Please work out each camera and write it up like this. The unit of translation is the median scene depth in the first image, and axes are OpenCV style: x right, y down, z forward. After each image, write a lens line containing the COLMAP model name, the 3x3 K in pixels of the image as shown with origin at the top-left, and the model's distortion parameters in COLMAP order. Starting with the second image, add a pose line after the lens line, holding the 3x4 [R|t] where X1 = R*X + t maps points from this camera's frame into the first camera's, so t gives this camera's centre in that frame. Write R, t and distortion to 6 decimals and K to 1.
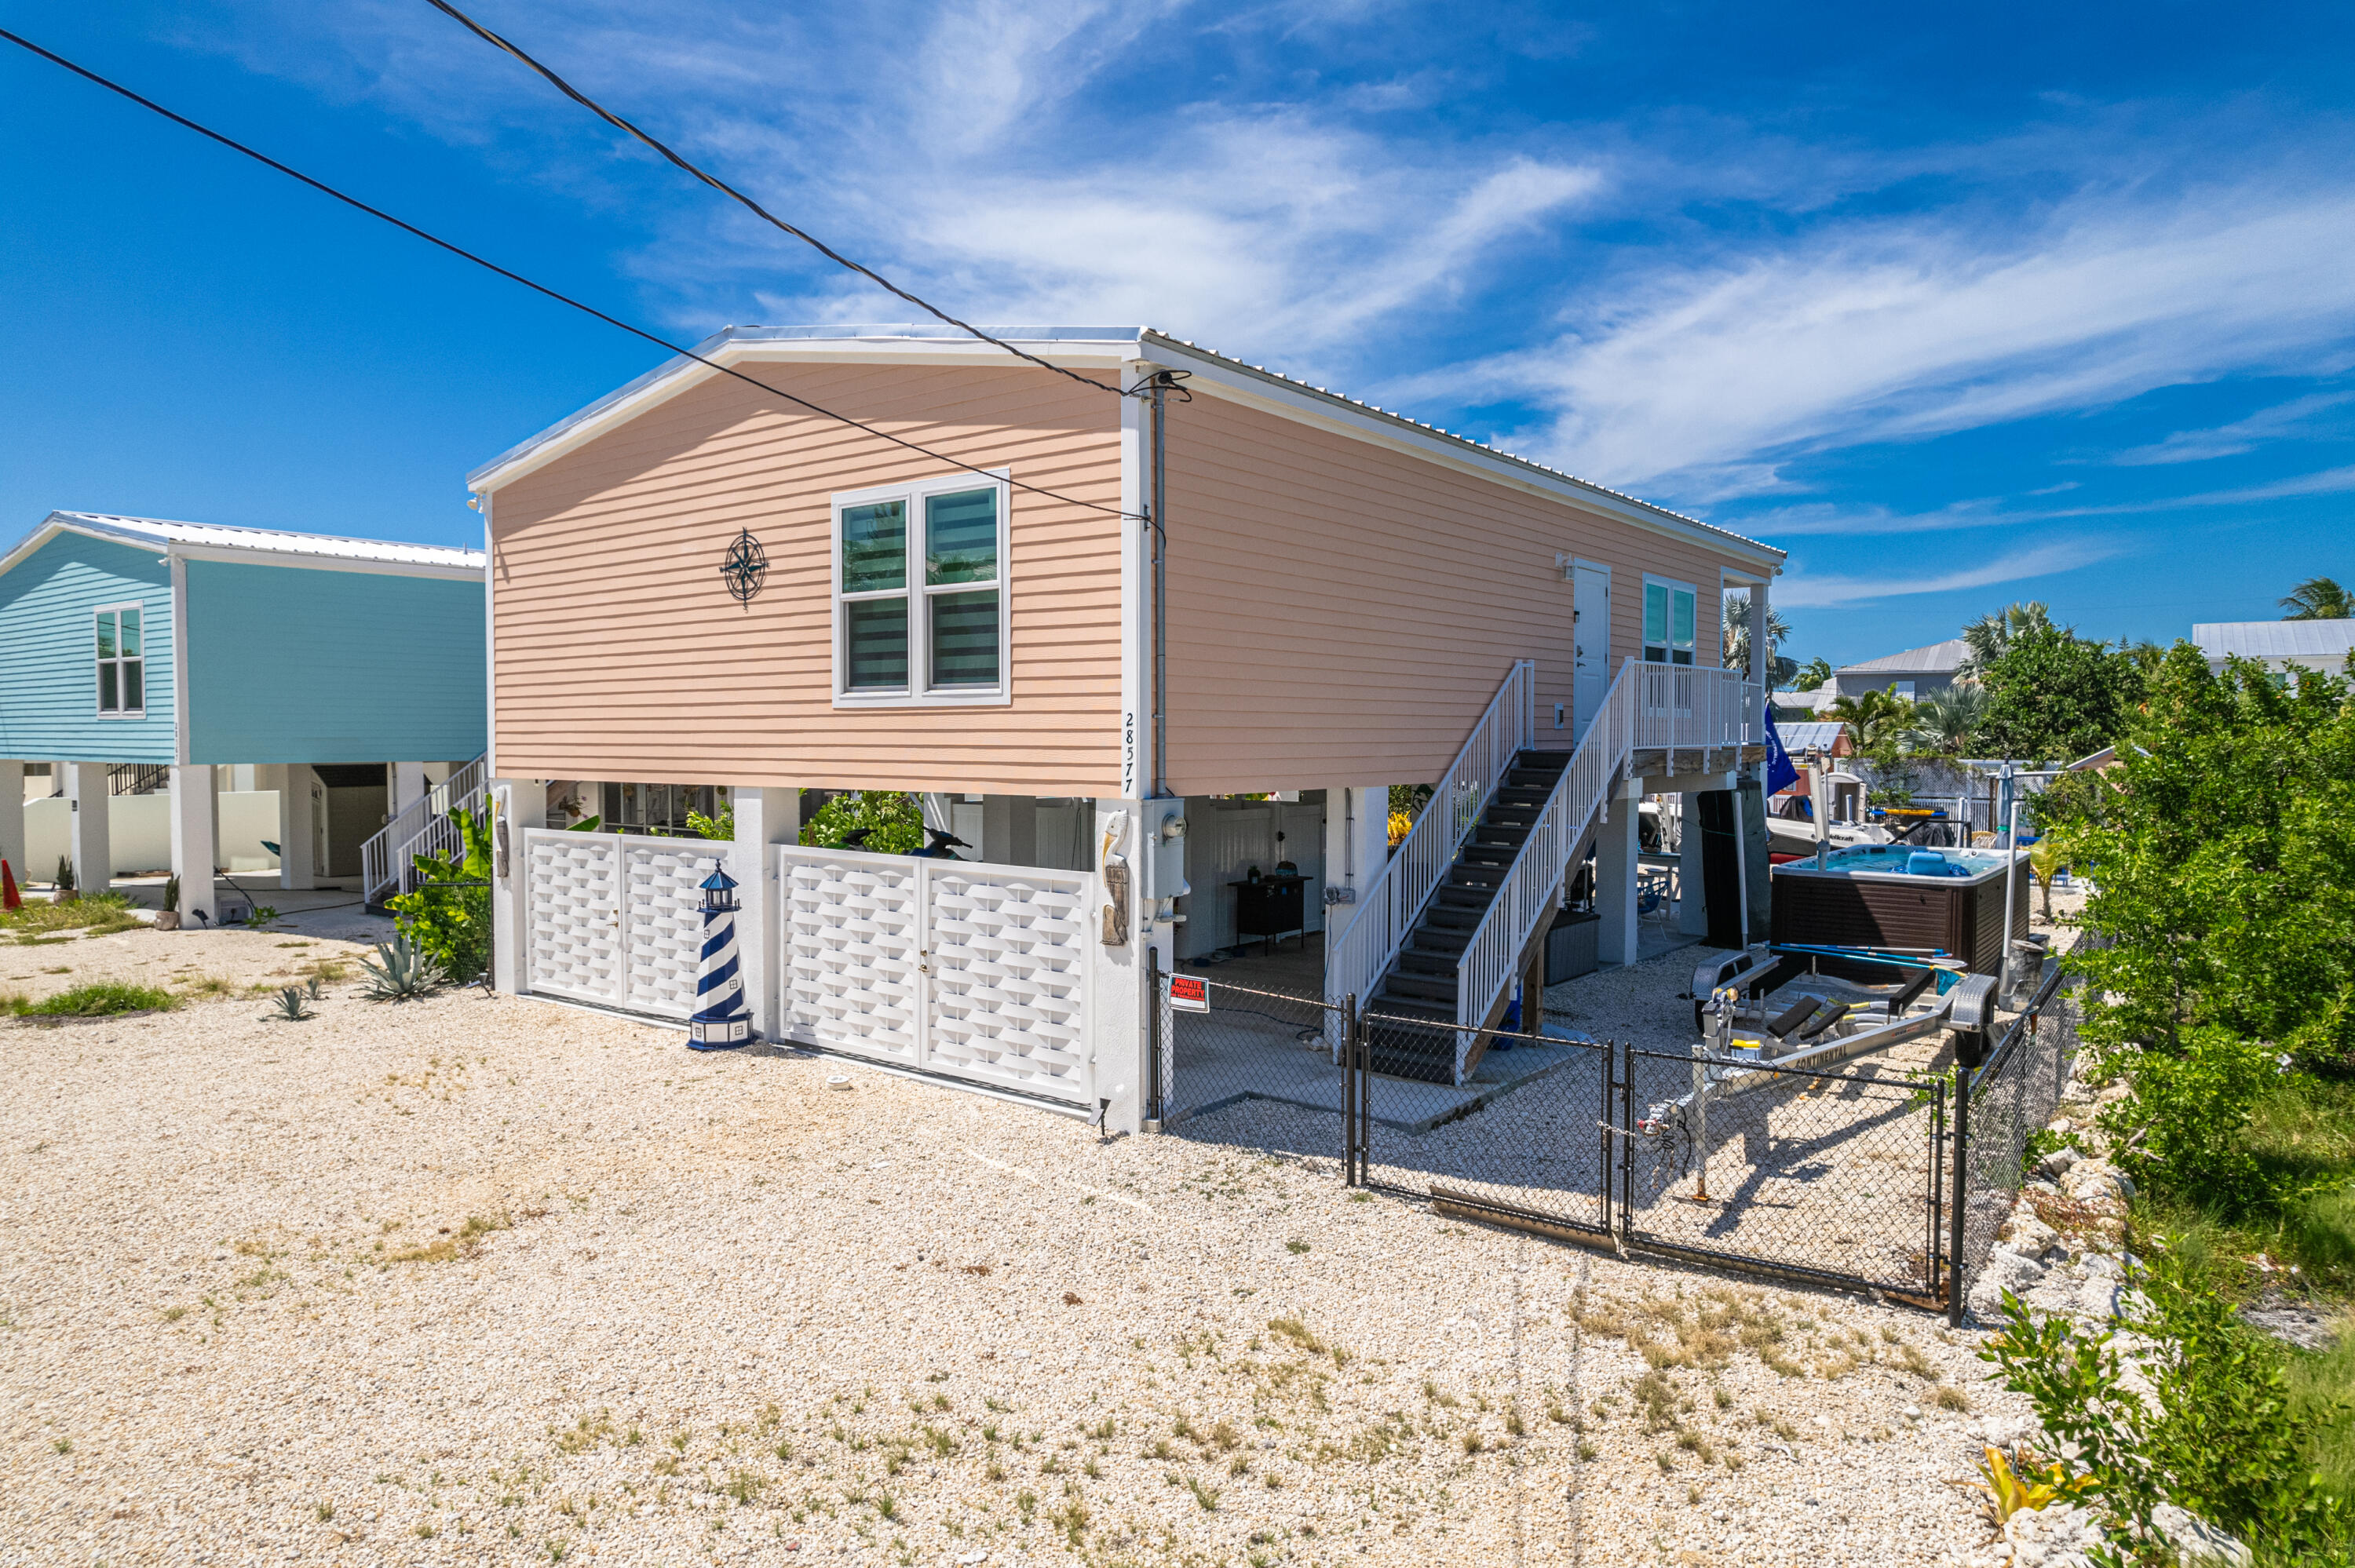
lens RADIAL K [[1509.8, 0, 1179.0], [0, 1509.8, 767.2], [0, 0, 1]] dist [-0.070590, 0.062320]
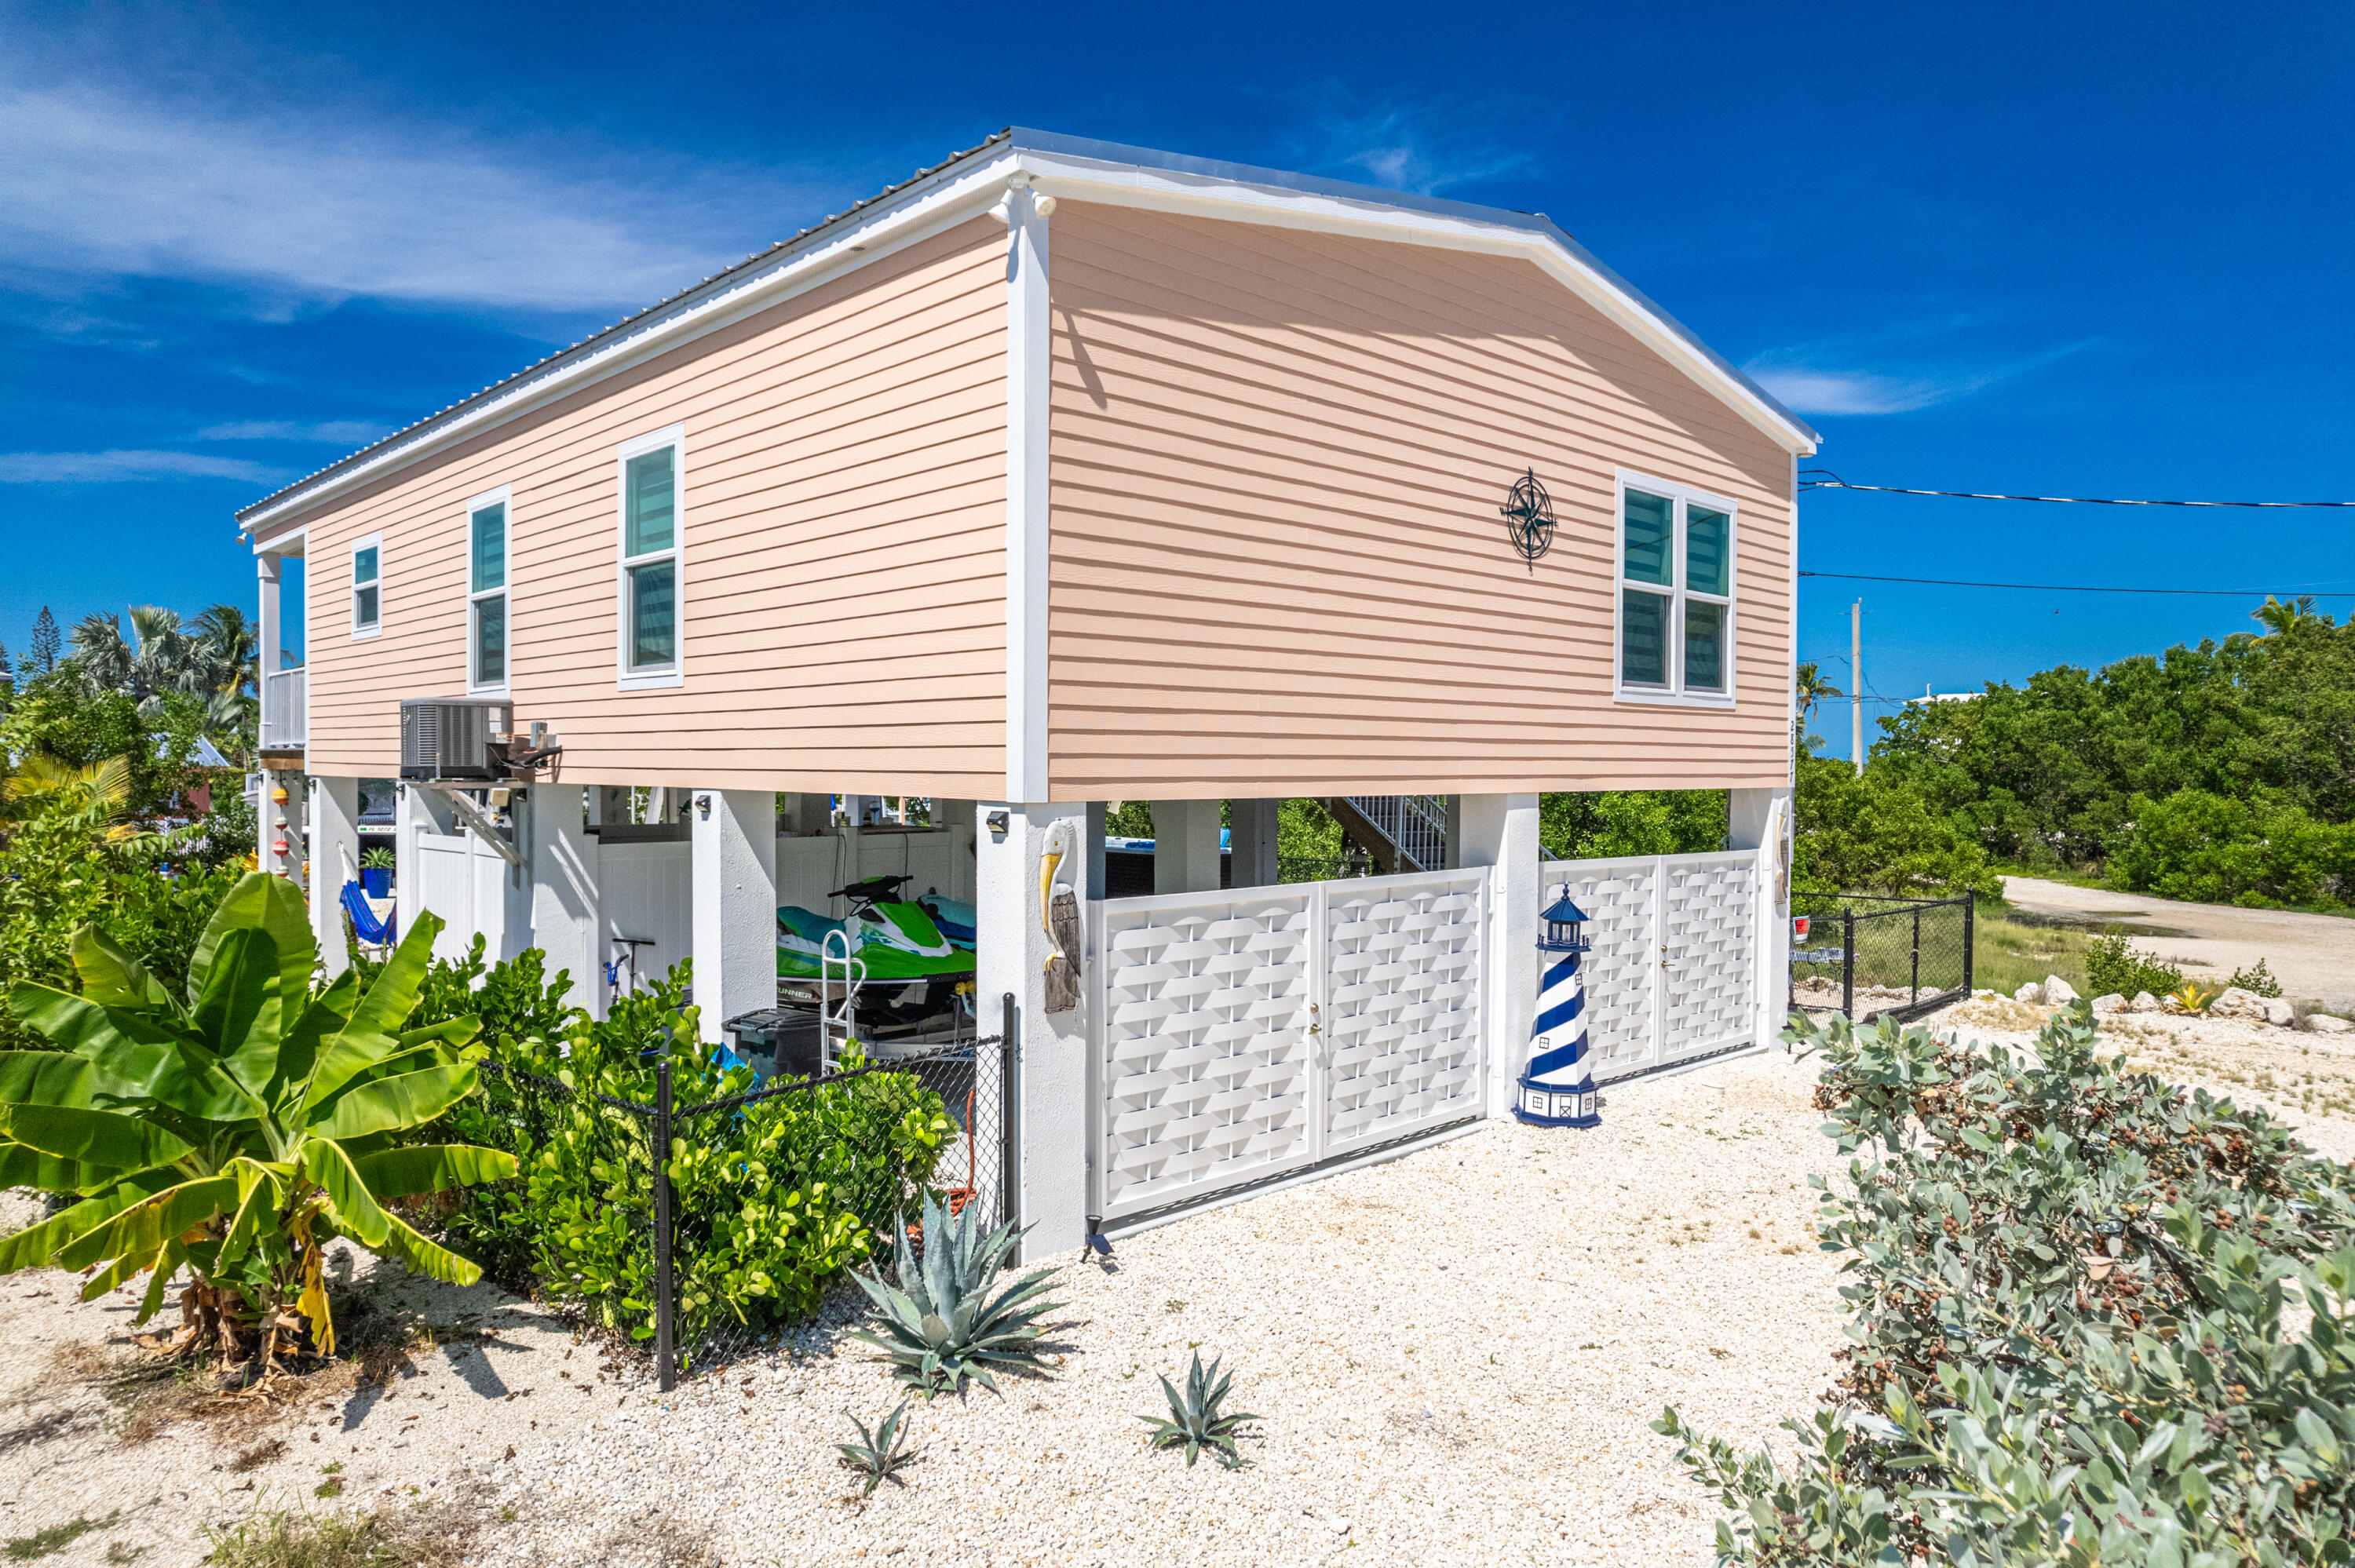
lens RADIAL K [[1509.8, 0, 1179.0], [0, 1509.8, 767.2], [0, 0, 1]] dist [-0.070590, 0.062320]
pose [[0.148099, -0.002473, 0.988970, -1.153987], [0.017072, 0.999854, -0.000056, -0.004005], [-0.988825, 0.016892, 0.148119, 1.114070]]
